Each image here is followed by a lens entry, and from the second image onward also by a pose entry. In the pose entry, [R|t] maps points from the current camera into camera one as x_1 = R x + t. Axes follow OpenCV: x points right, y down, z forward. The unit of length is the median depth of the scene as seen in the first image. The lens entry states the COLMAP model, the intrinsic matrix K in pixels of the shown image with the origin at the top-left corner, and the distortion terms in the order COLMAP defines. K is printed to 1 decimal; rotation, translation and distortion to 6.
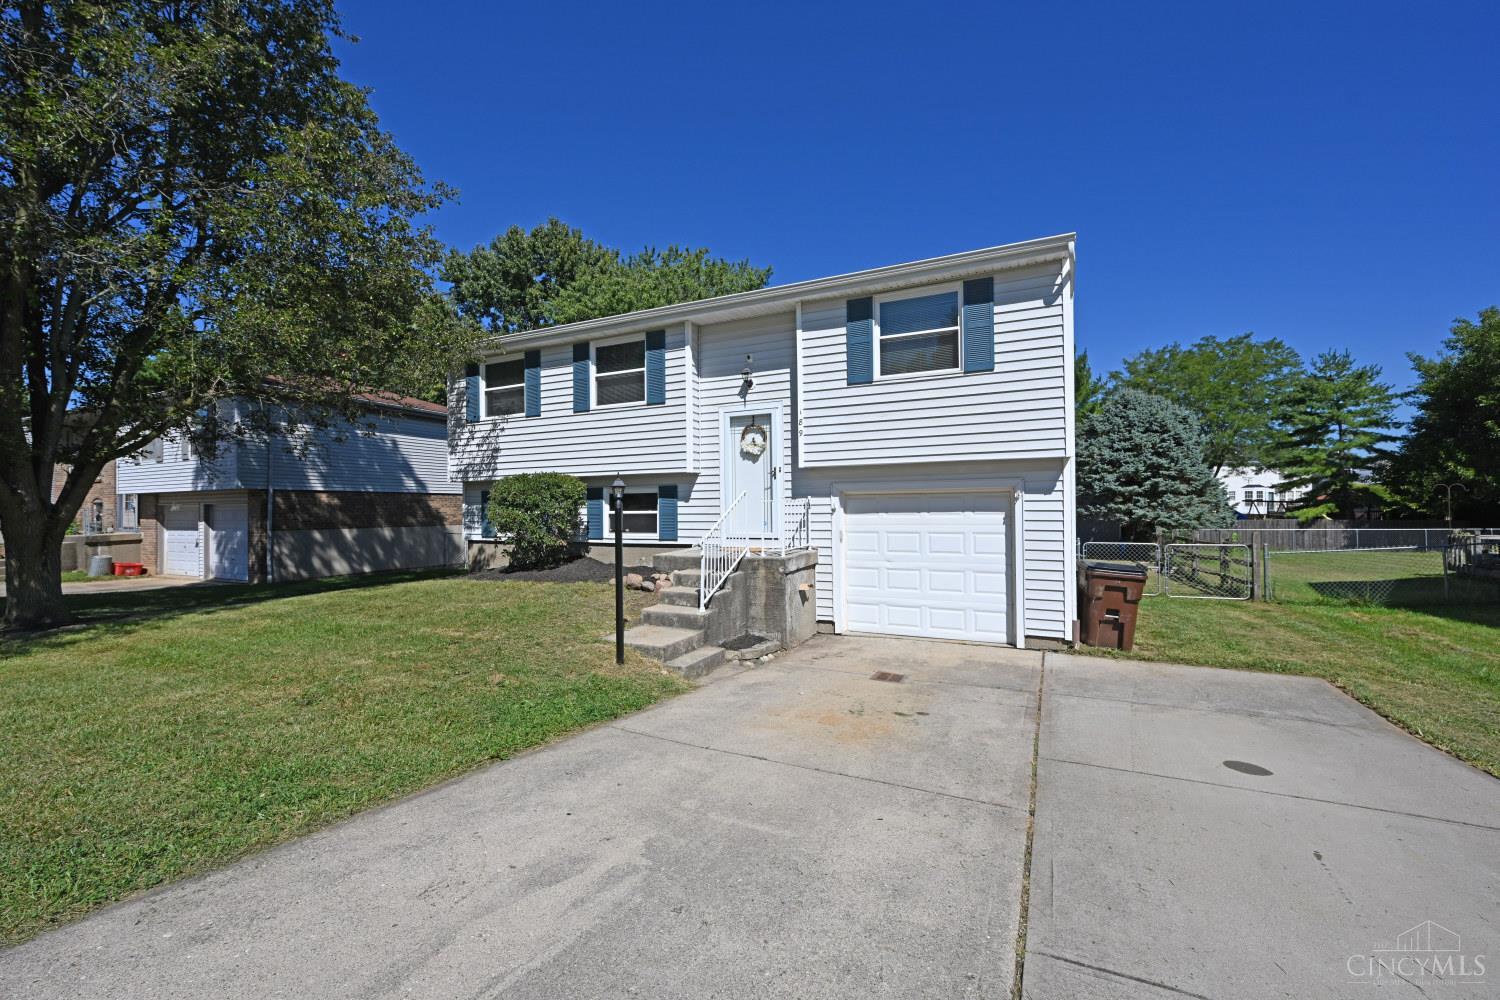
lens RADIAL K [[598.6, 0, 746.2], [0, 598.6, 507.3], [0, 0, 1]] dist [-0.000382, -0.000021]
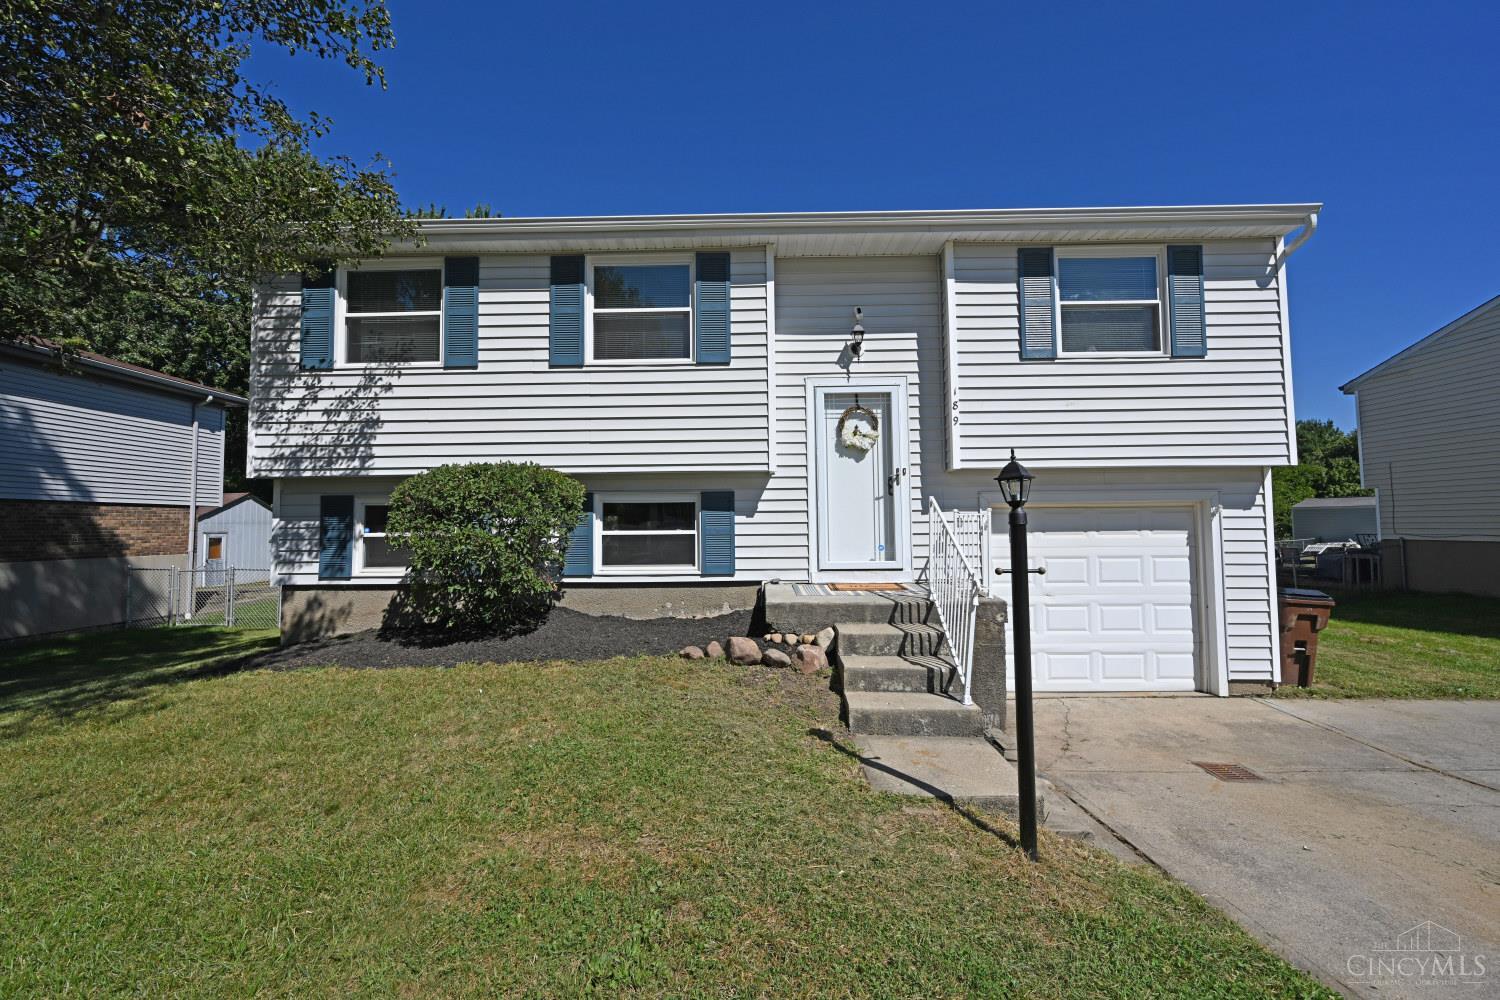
lens RADIAL K [[589.2, 0, 752.0], [0, 589.2, 501.2], [0, 0, 1]] dist [-0.003002, 0.000613]
pose [[0.910525, 0.019631, 0.412987, -0.369719], [-0.000034, 0.998876, -0.047405, 0.004607], [-0.413454, 0.043150, 0.909502, 0.410455]]
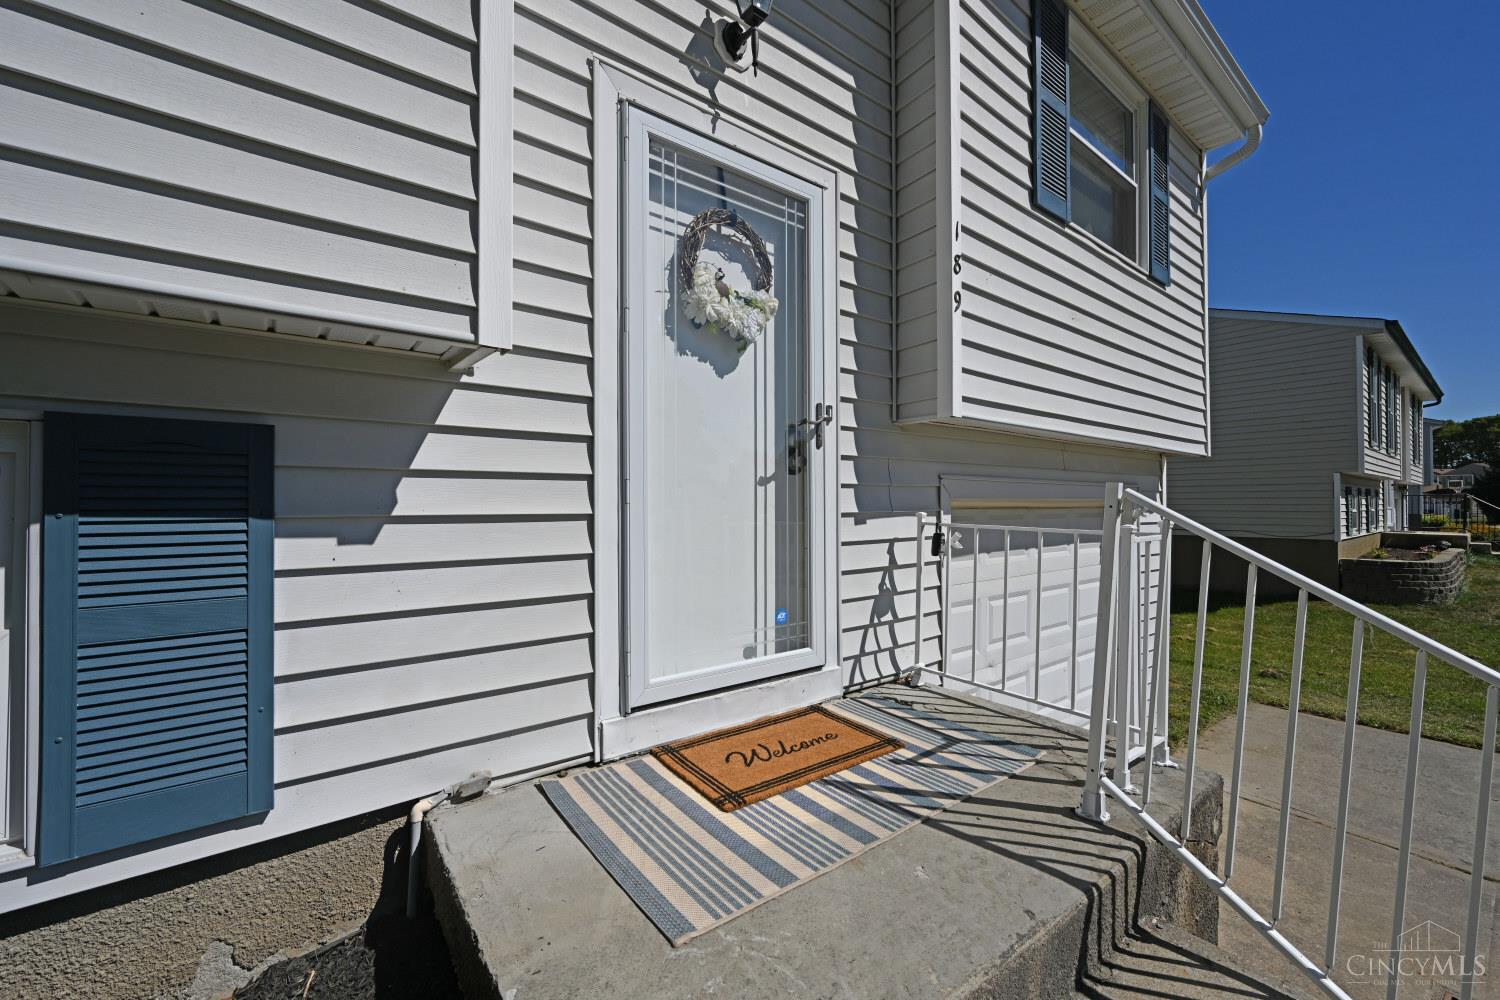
lens RADIAL K [[597.0, 0, 745.2], [0, 597.0, 502.6], [0, 0, 1]] dist [-0.000300, 0.000248]
pose [[0.453879, 0.014550, 0.890945, -0.193424], [-0.003594, 0.999888, -0.014498, -0.017217], [-0.891056, 0.003379, 0.453881, 0.847697]]
